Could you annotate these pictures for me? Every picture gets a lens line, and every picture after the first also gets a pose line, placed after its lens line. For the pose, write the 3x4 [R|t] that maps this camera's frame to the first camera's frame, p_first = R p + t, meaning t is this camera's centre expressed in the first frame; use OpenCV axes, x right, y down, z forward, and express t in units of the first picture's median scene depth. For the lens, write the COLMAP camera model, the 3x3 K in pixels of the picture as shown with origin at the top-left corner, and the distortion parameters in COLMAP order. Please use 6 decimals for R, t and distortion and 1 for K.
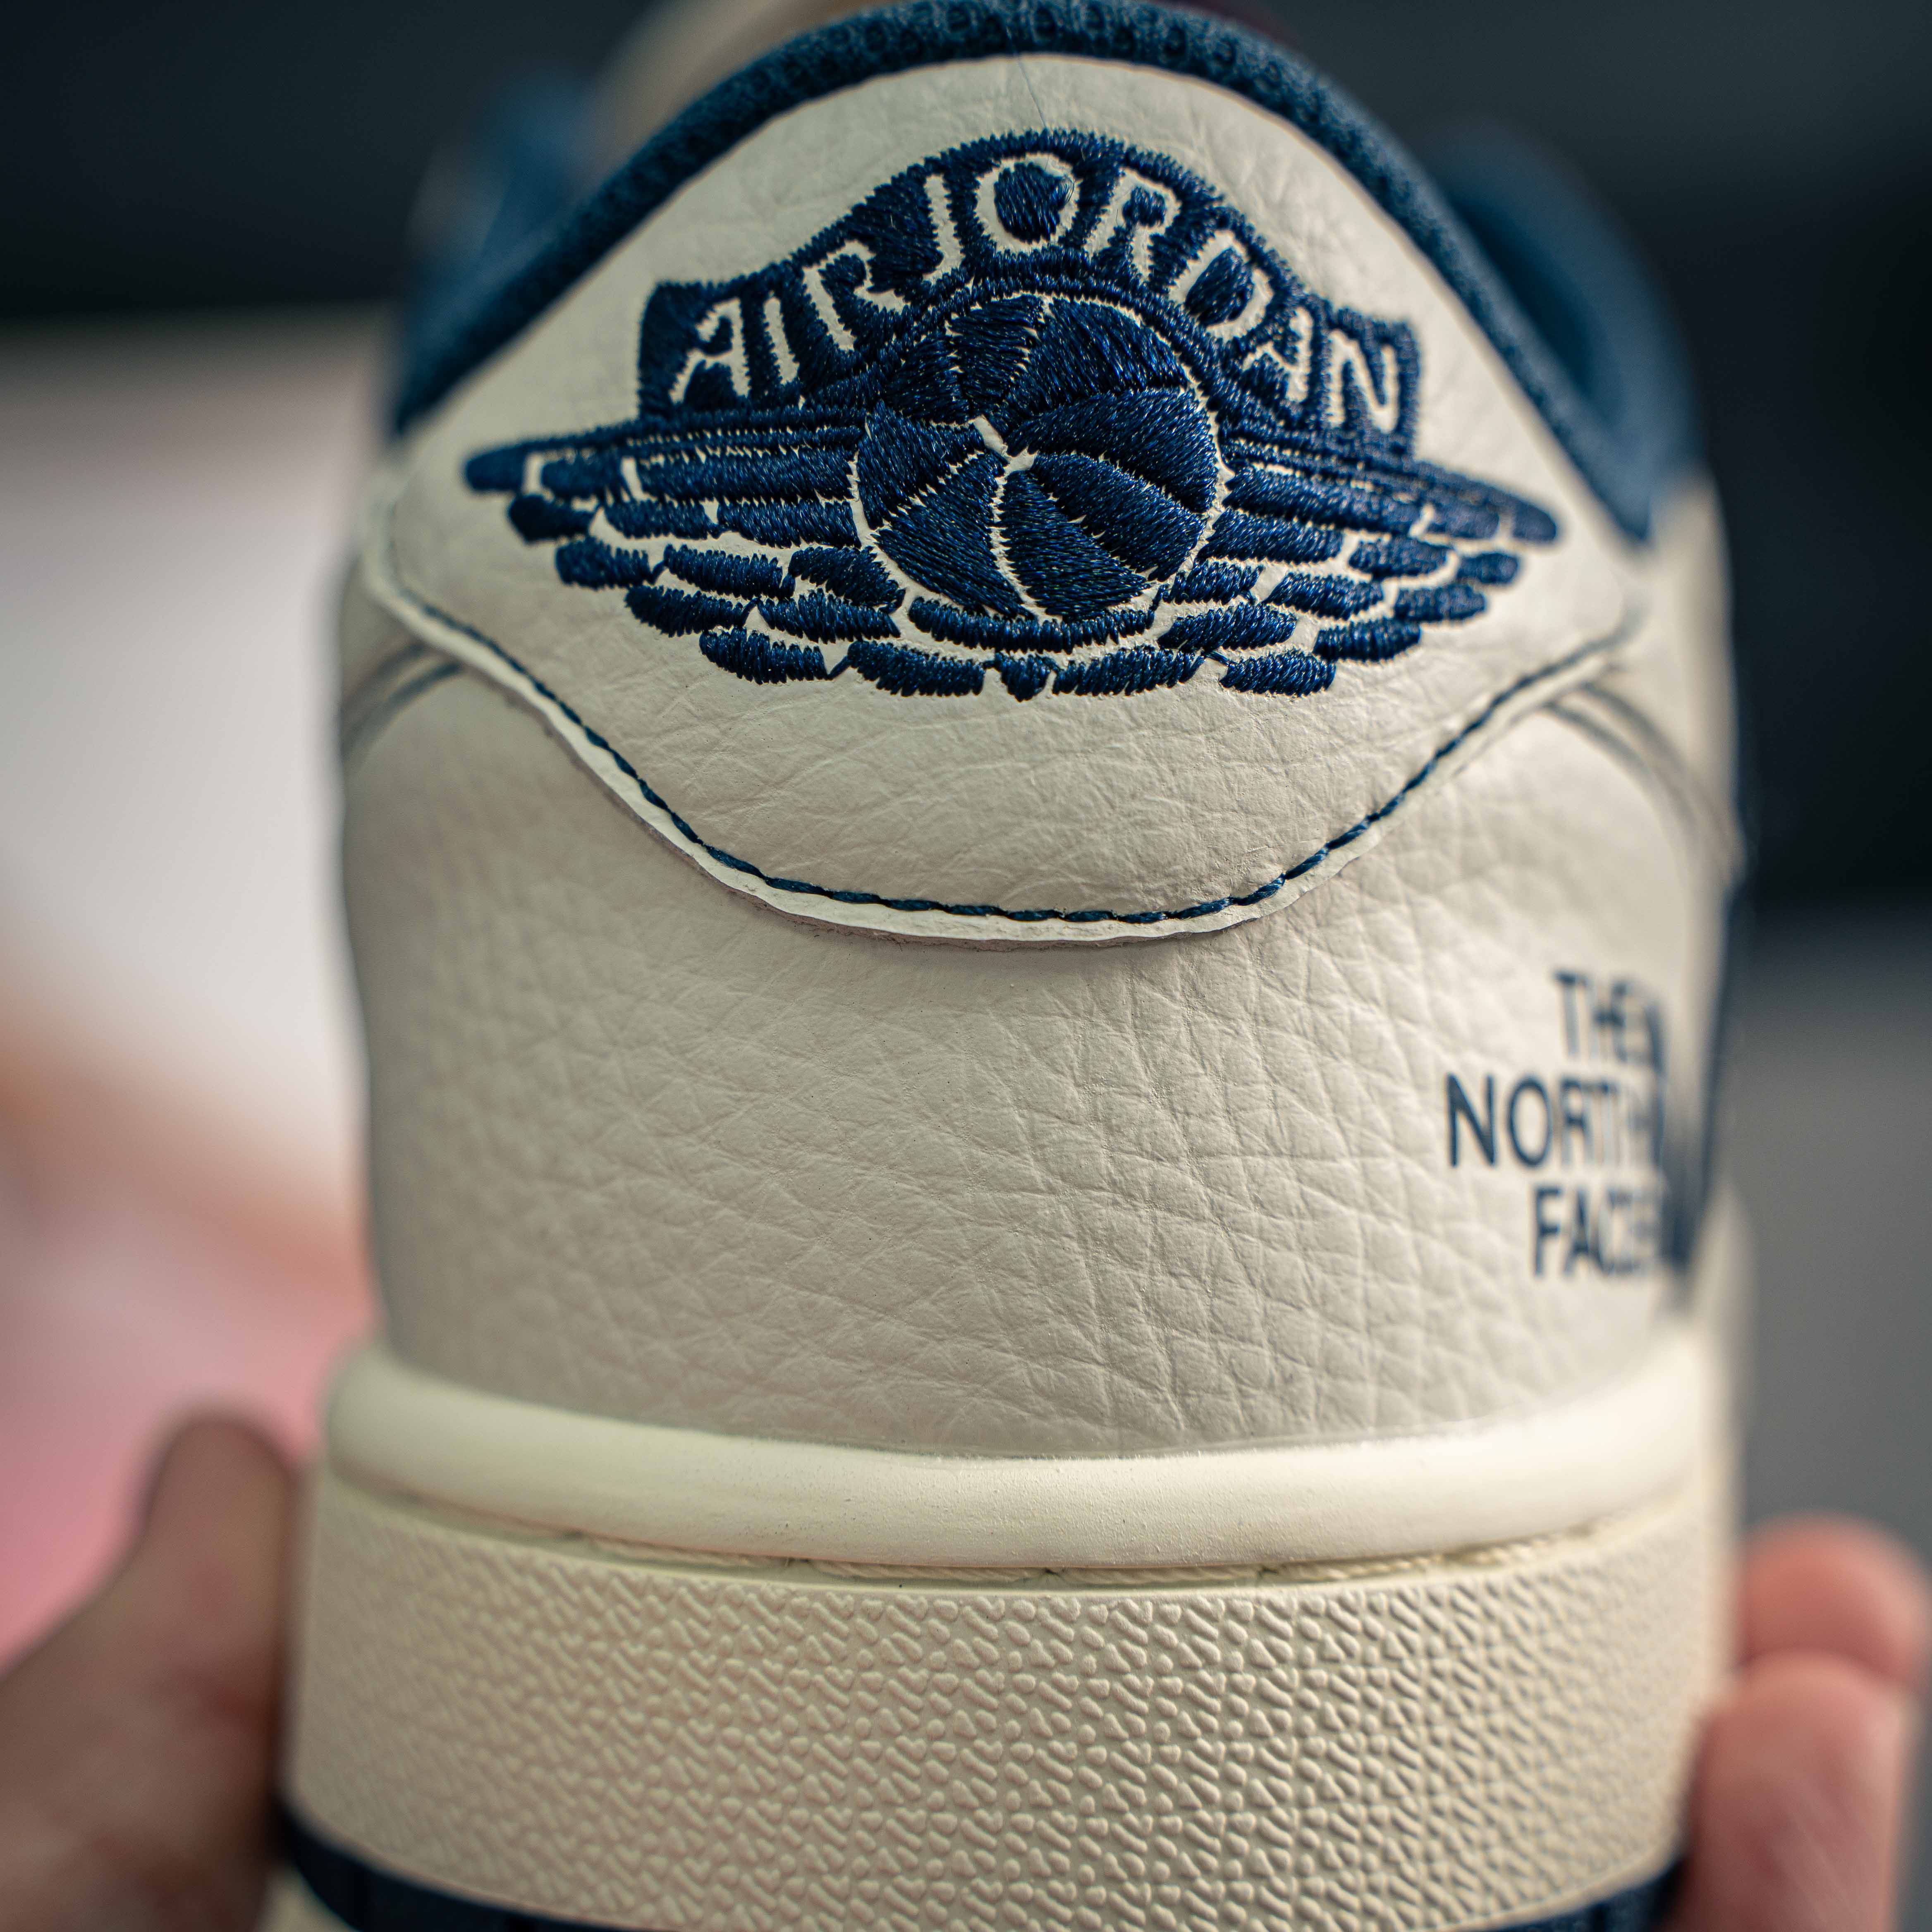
lens RADIAL K [[4040.2, 0, 966.0], [0, 4040.2, 966.0], [0, 0, 1]] dist [0.151292, 0.030349]
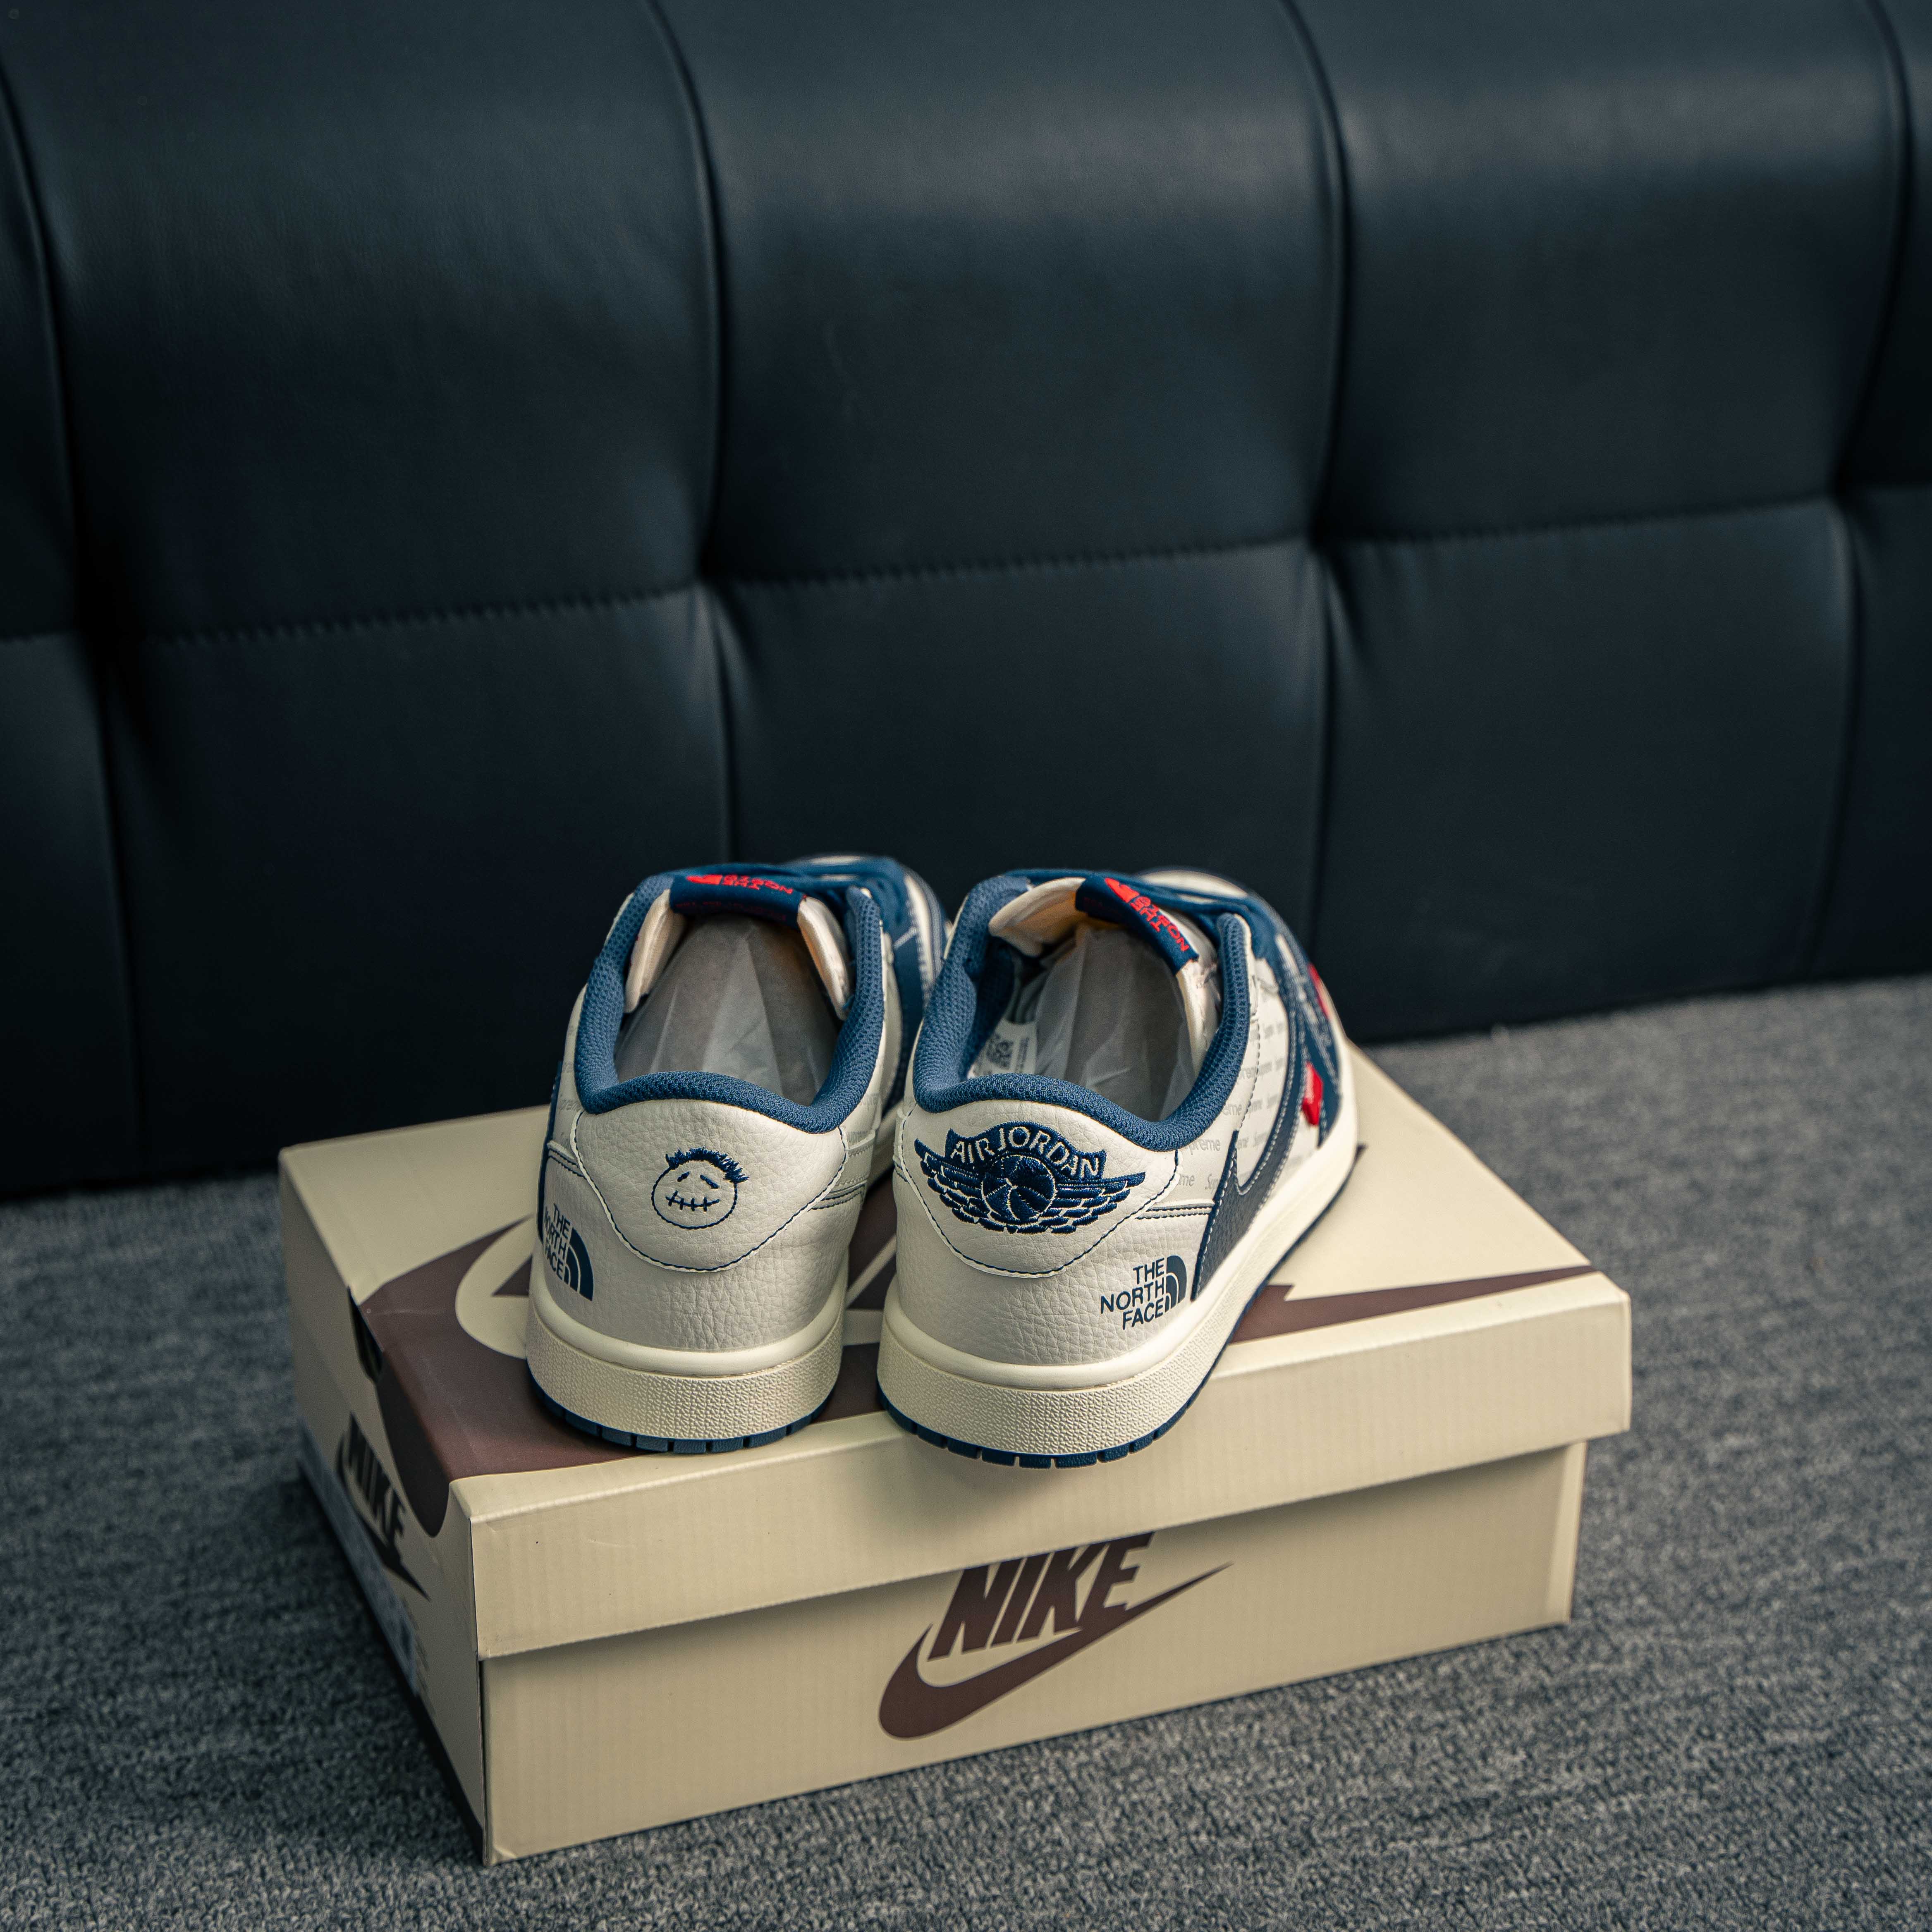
lens RADIAL K [[4040.2, 0, 966.0], [0, 4040.2, 966.0], [0, 0, 1]] dist [0.151292, 0.030349]
pose [[0.972664, 0.113569, -0.202552, 0.927886], [-0.031540, 0.928776, 0.369298, -2.200964], [0.230066, -0.352814, 0.906969, -3.423066]]
